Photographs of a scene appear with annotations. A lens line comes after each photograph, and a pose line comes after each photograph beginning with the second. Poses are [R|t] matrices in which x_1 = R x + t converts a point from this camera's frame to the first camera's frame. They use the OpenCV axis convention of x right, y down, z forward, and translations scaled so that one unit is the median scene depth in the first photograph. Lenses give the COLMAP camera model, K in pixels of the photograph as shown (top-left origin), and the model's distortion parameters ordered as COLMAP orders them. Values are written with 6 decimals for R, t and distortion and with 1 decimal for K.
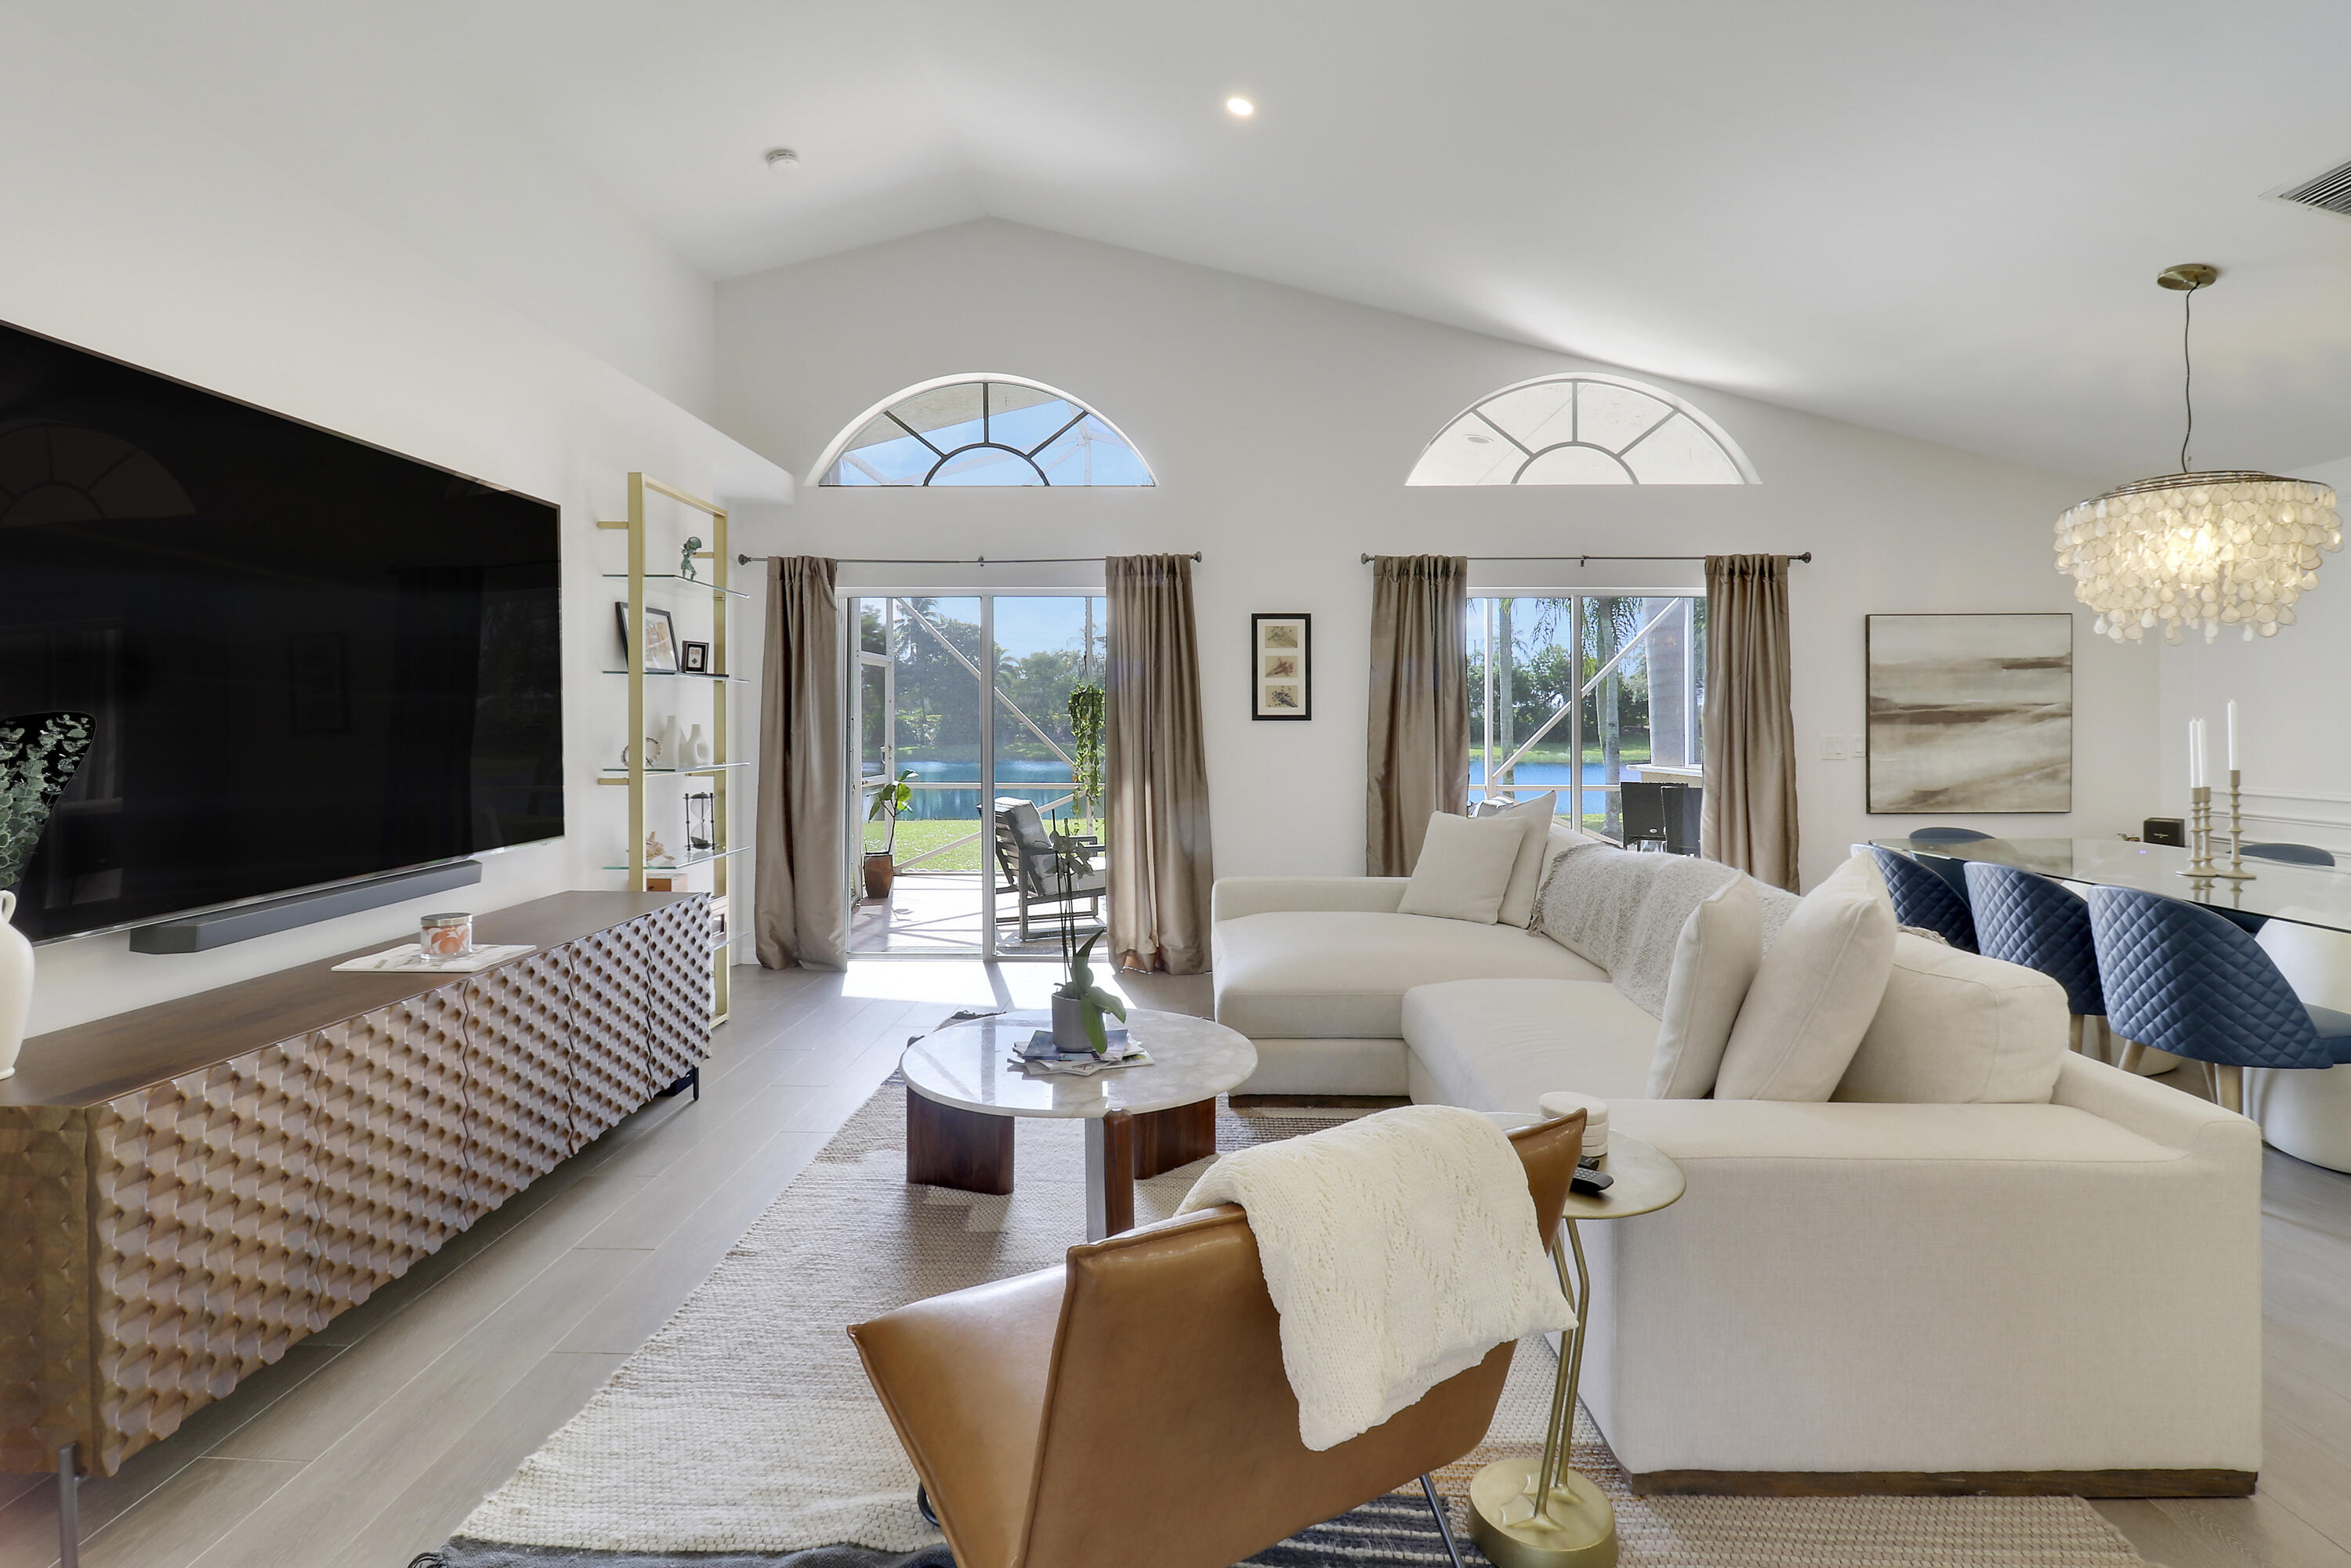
lens RADIAL K [[1148.0, 0, 1183.6], [0, 1148.0, 706.8], [0, 0, 1]] dist [0.013741, -0.000583]
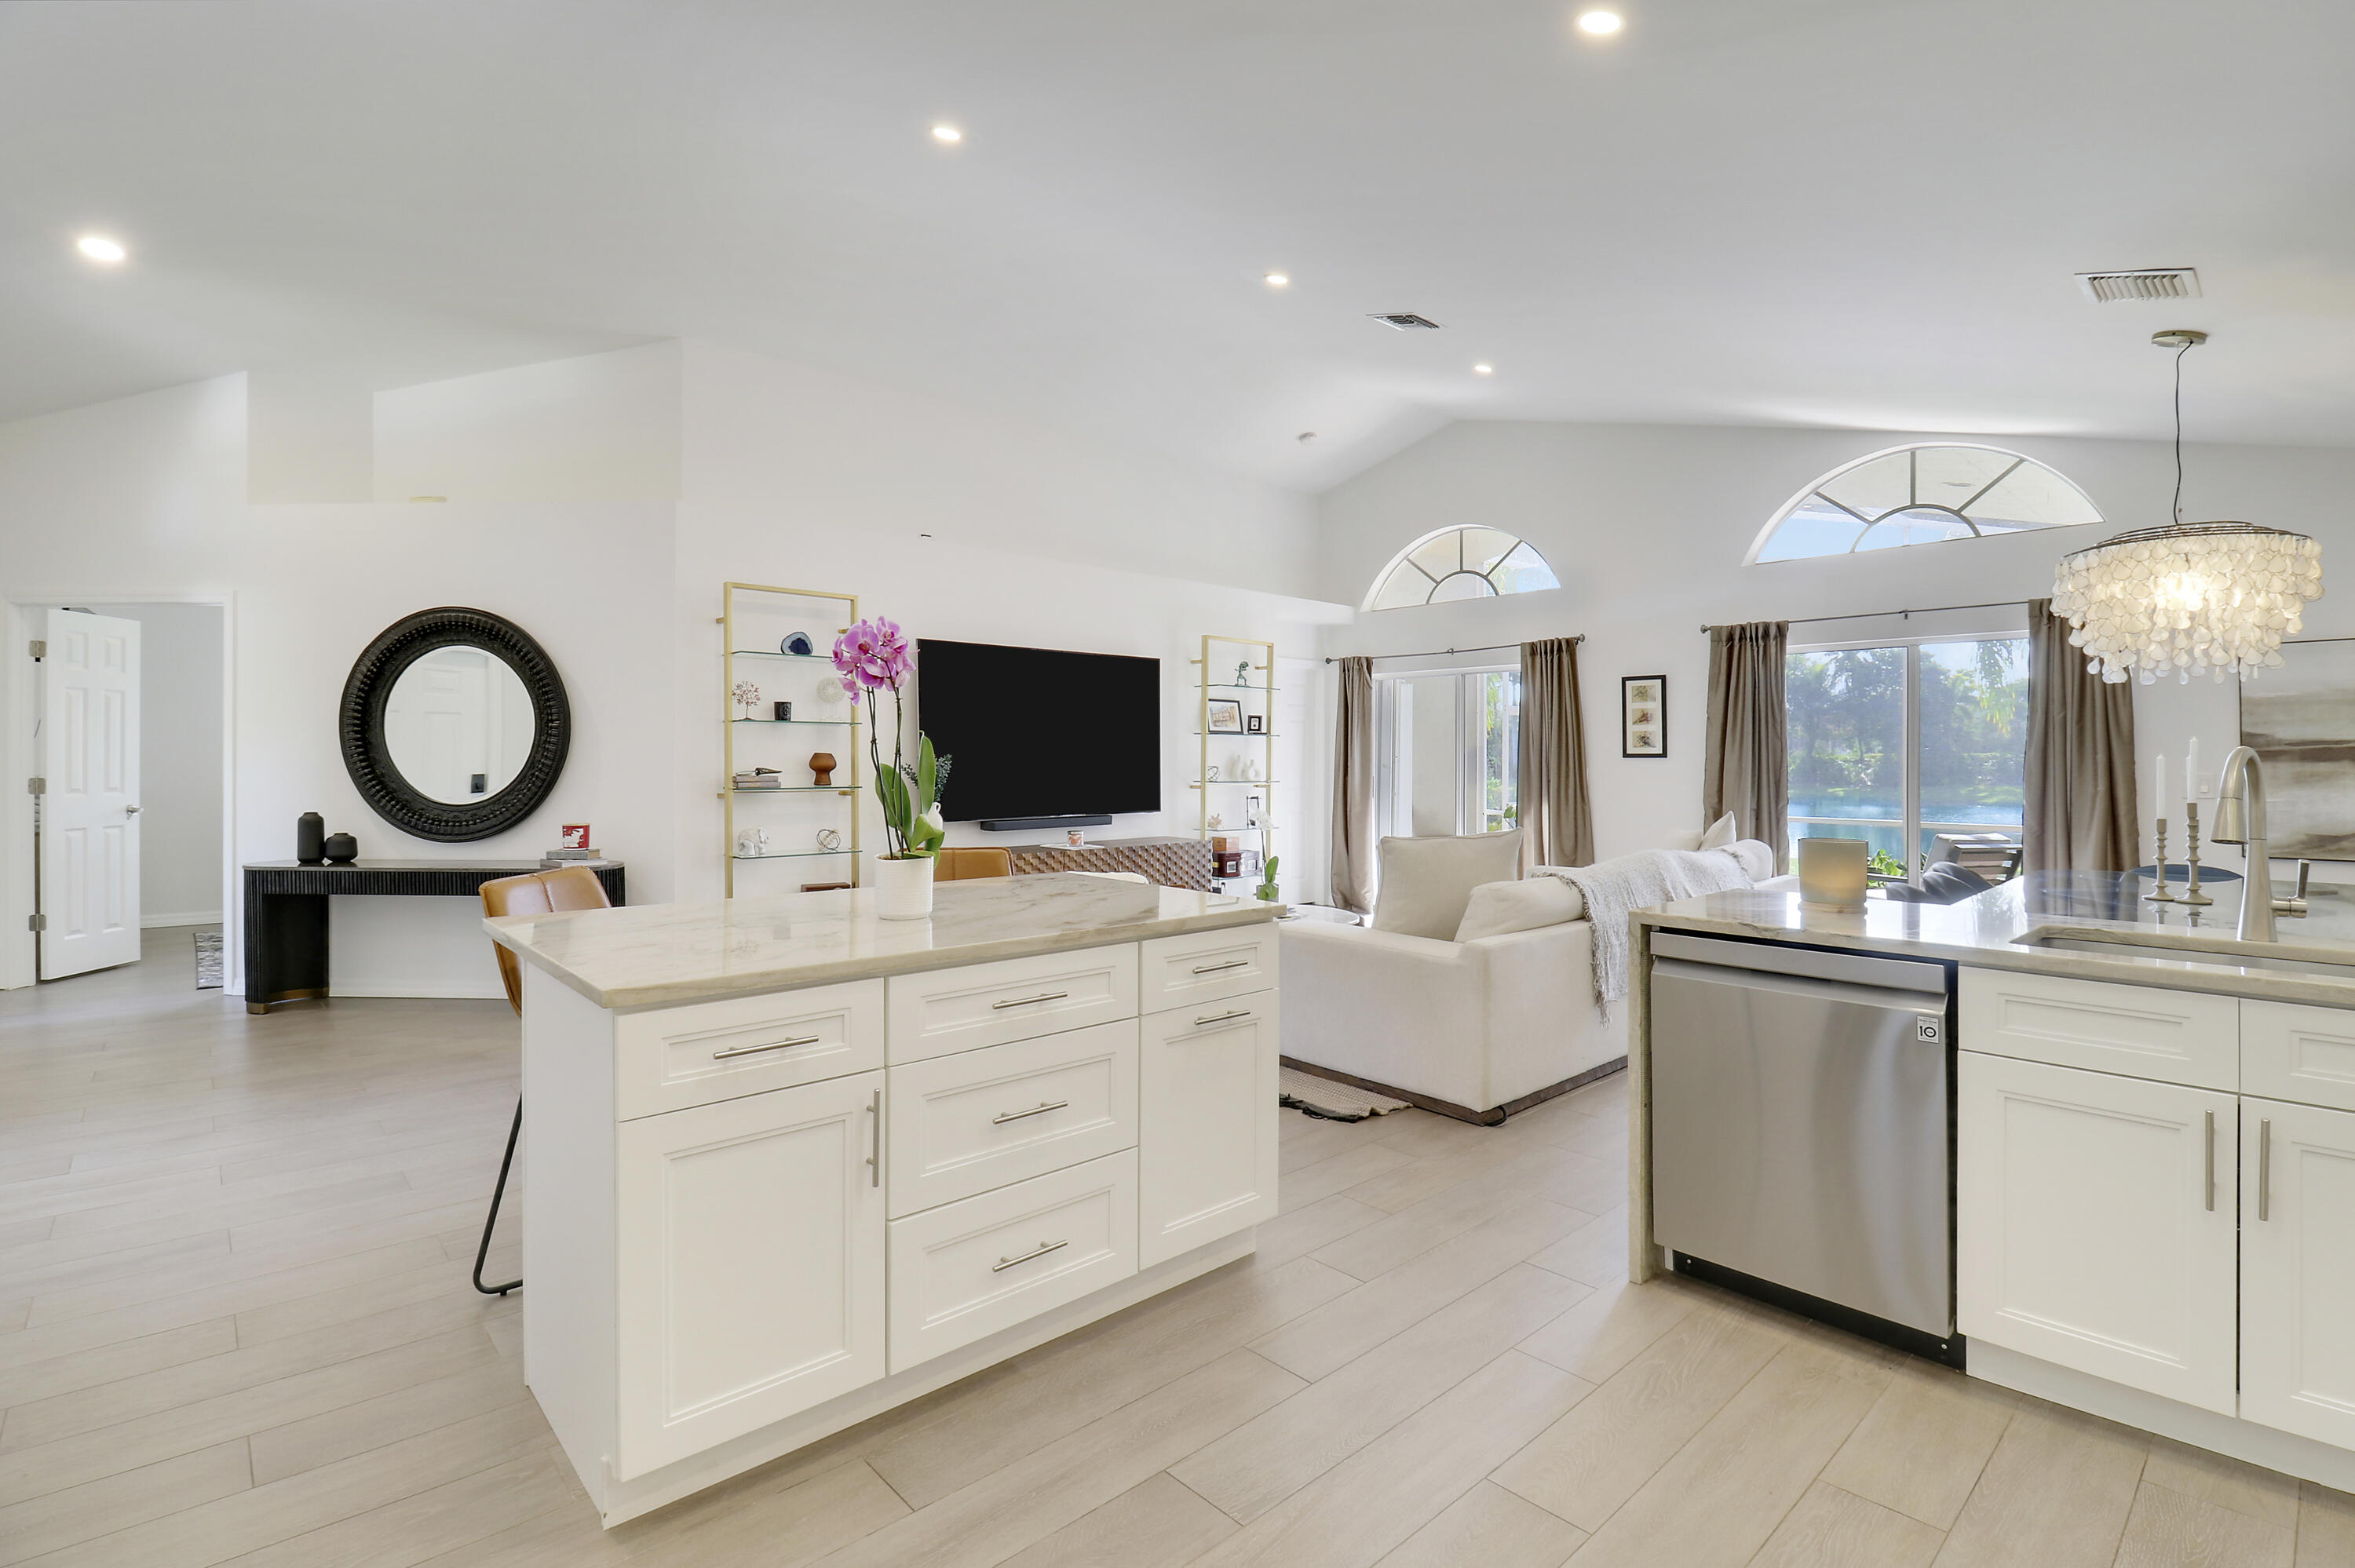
lens RADIAL K [[1079.3, 0, 1151.5], [0, 1079.3, 756.4], [0, 0, 1]] dist [-0.002439, -0.000653]
pose [[0.664249, -0.000921, -0.747511, 0.661668], [0.007156, 0.999961, 0.005127, 0.000033], [0.747477, -0.008755, 0.664230, -0.245841]]
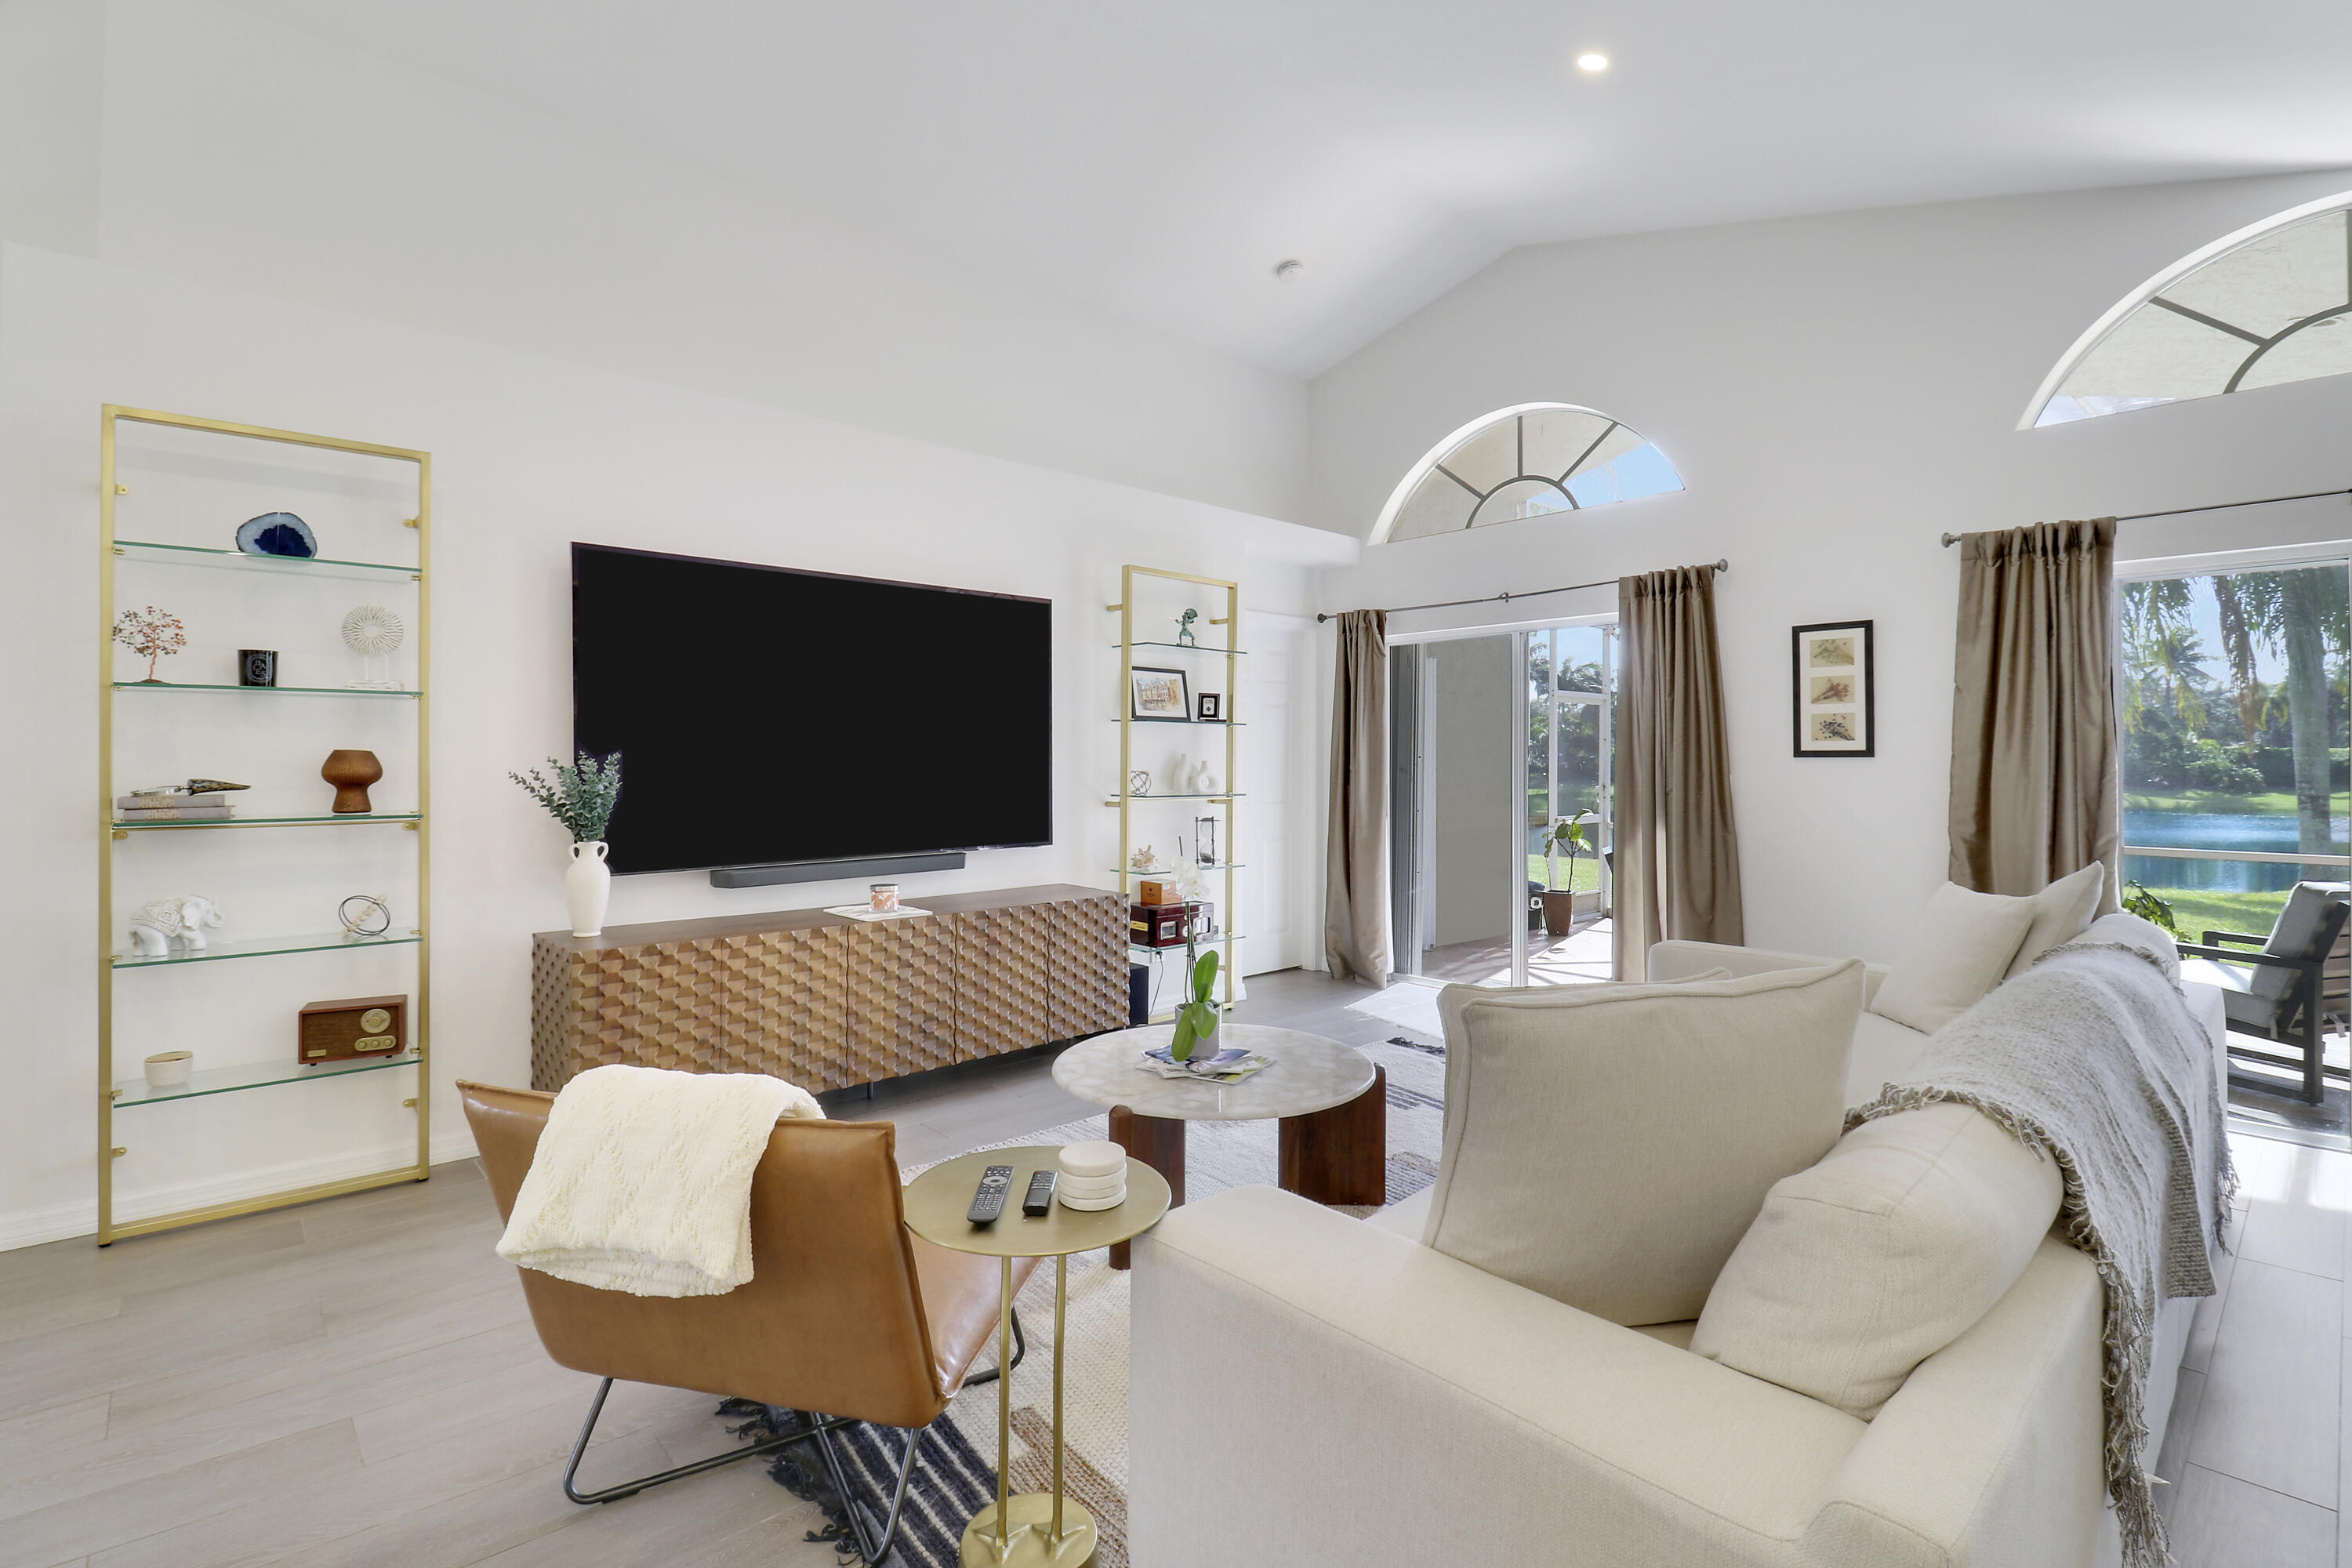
lens RADIAL K [[1103.8, 0, 1177.6], [0, 1103.8, 764.2], [0, 0, 1]] dist [-0.007470, -0.001126]
pose [[0.685496, 0.002306, -0.728072, 0.347206], [0.008713, 0.999897, 0.011371, 0.004345], [0.728024, -0.014139, 0.685406, 0.148884]]
